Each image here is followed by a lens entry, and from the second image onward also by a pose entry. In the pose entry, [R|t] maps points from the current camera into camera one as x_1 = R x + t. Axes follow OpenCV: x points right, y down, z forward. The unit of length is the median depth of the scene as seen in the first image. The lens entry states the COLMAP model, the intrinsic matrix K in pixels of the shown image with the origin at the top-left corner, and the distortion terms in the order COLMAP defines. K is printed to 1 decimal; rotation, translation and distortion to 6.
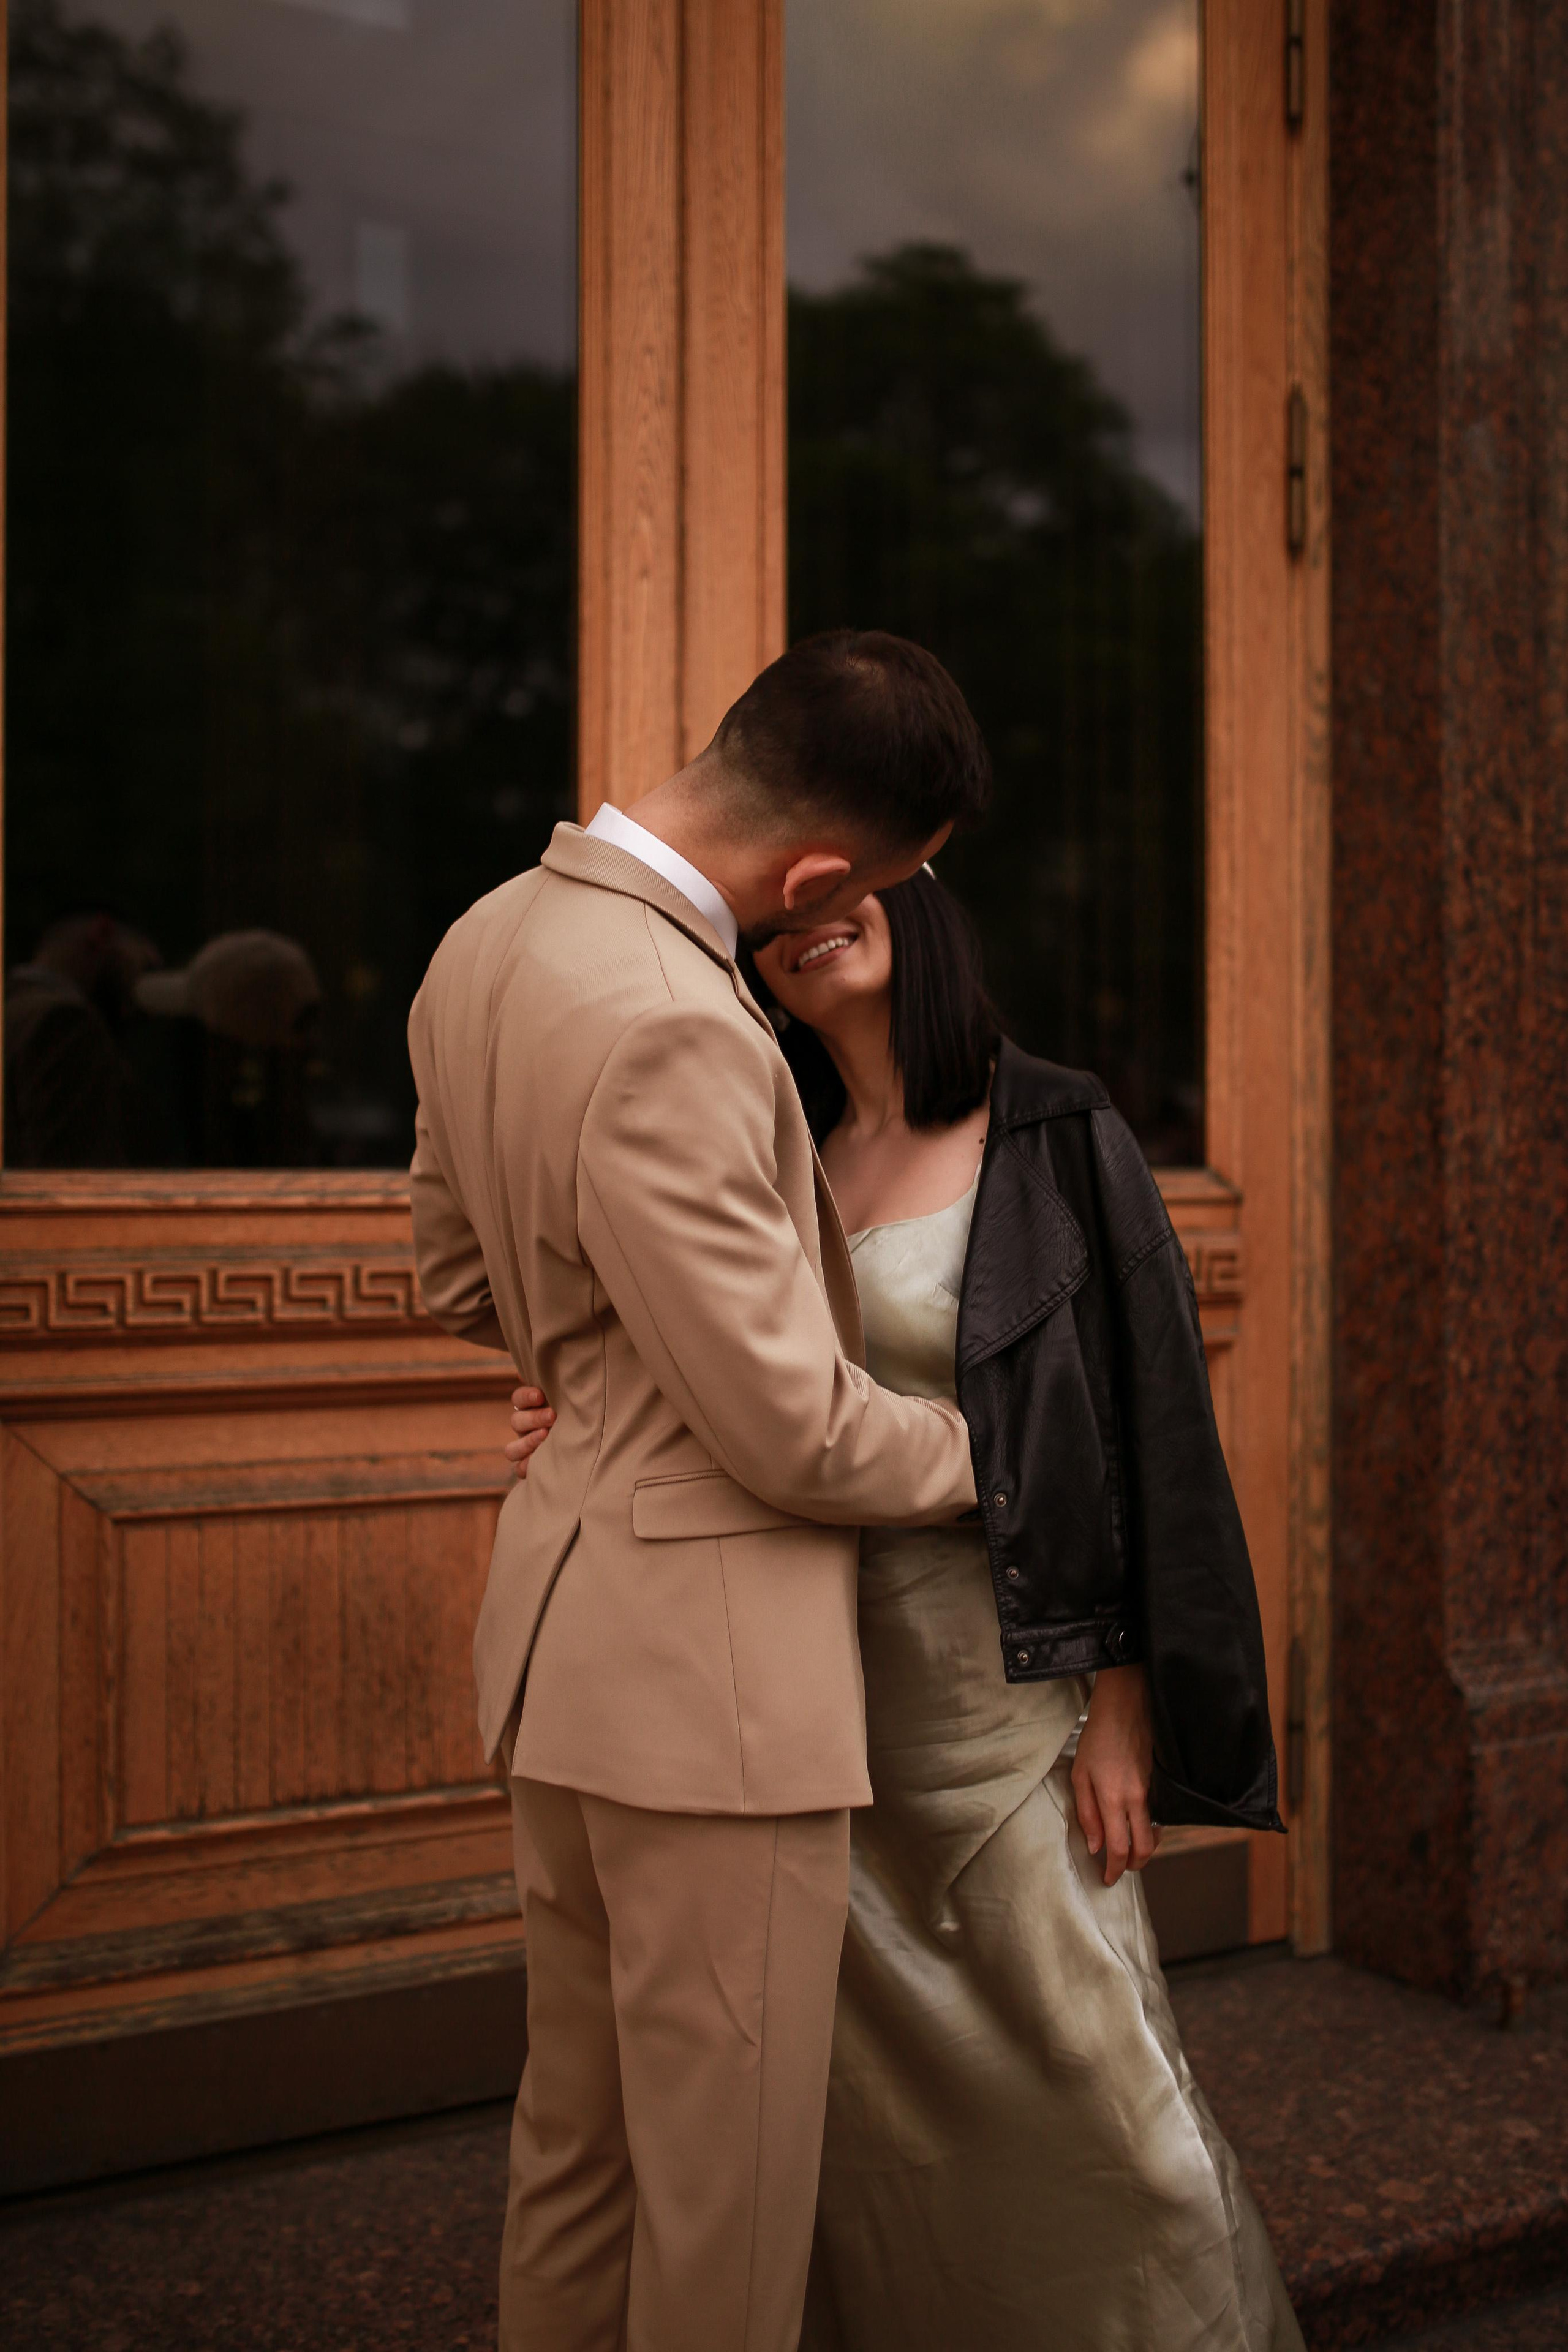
lens RADIAL K [[2516.5, 0, 784.0], [0, 2516.5, 1176.0], [0, 0, 1]] dist [-0.000558, -0.017508]
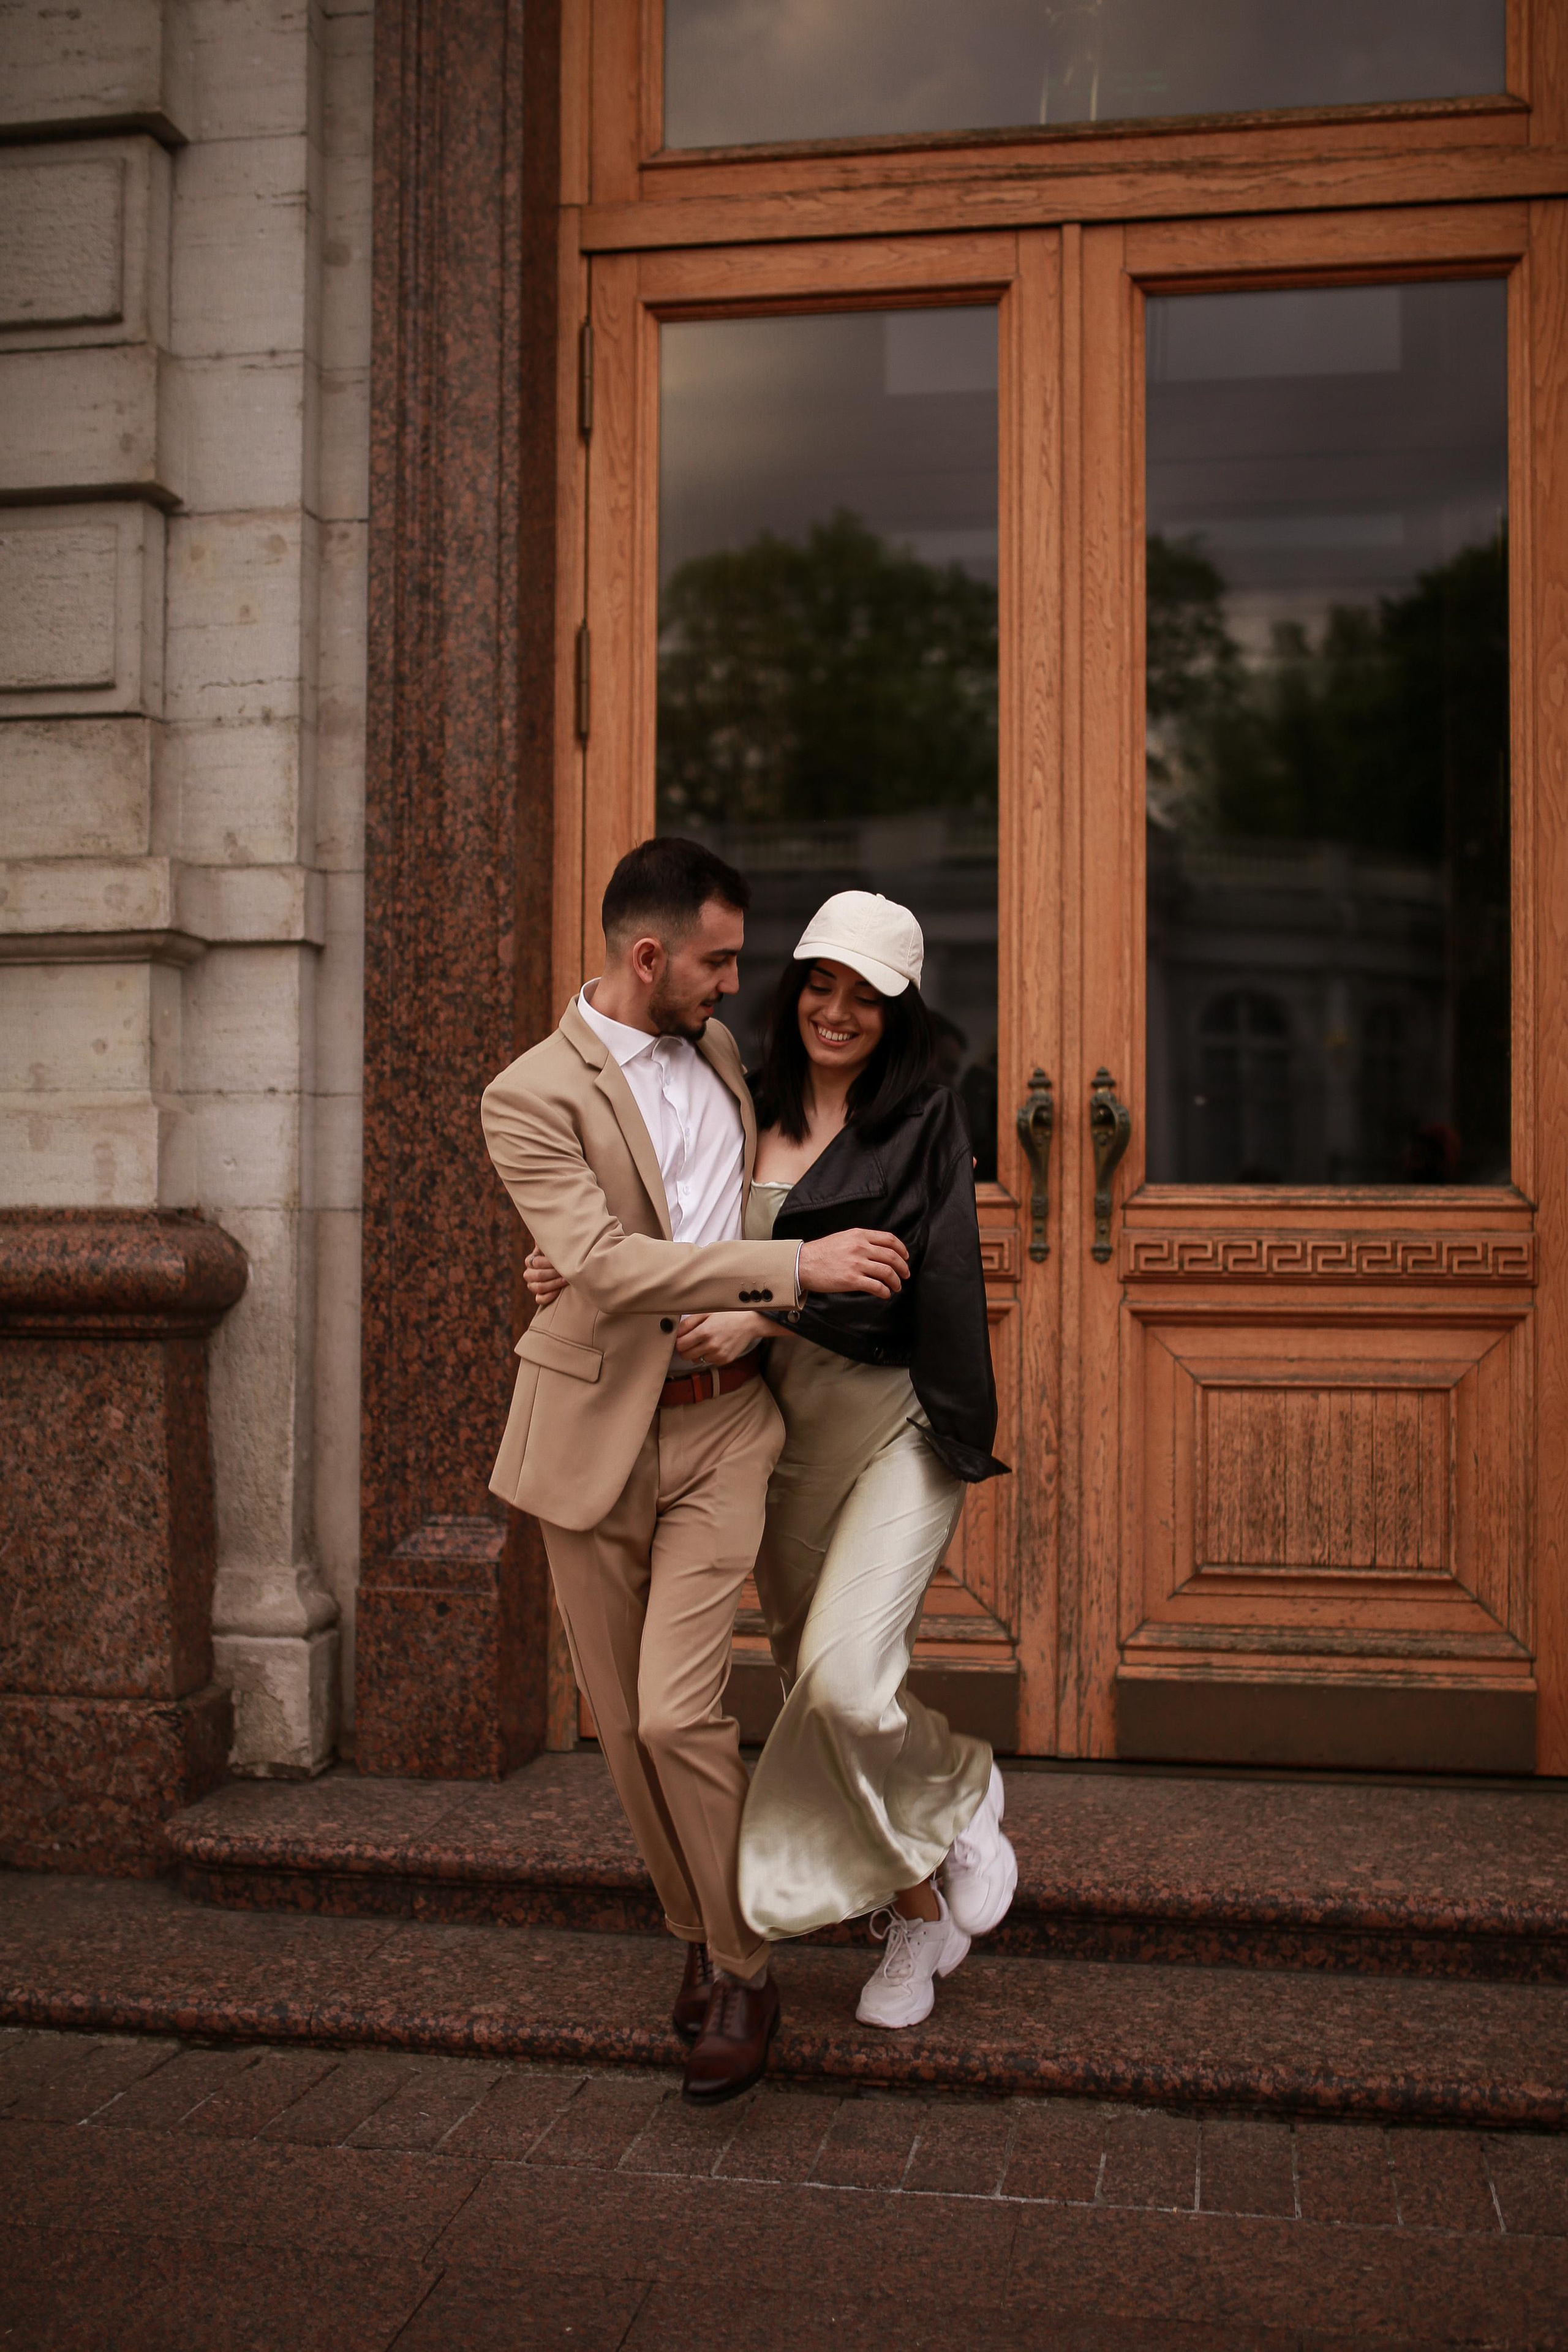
lens RADIAL K [[2516.5, 0, 784.0], [0, 2516.5, 1176.0], [0, 0, 1]] dist [-0.000558, -0.017508]
pose [[0.775075, 0.005385, -0.631847, 0.820898], [-0.005503, 0.999983, 0.001773, -0.008473], [0.631846, 0.002103, 0.775091, -0.327495]]
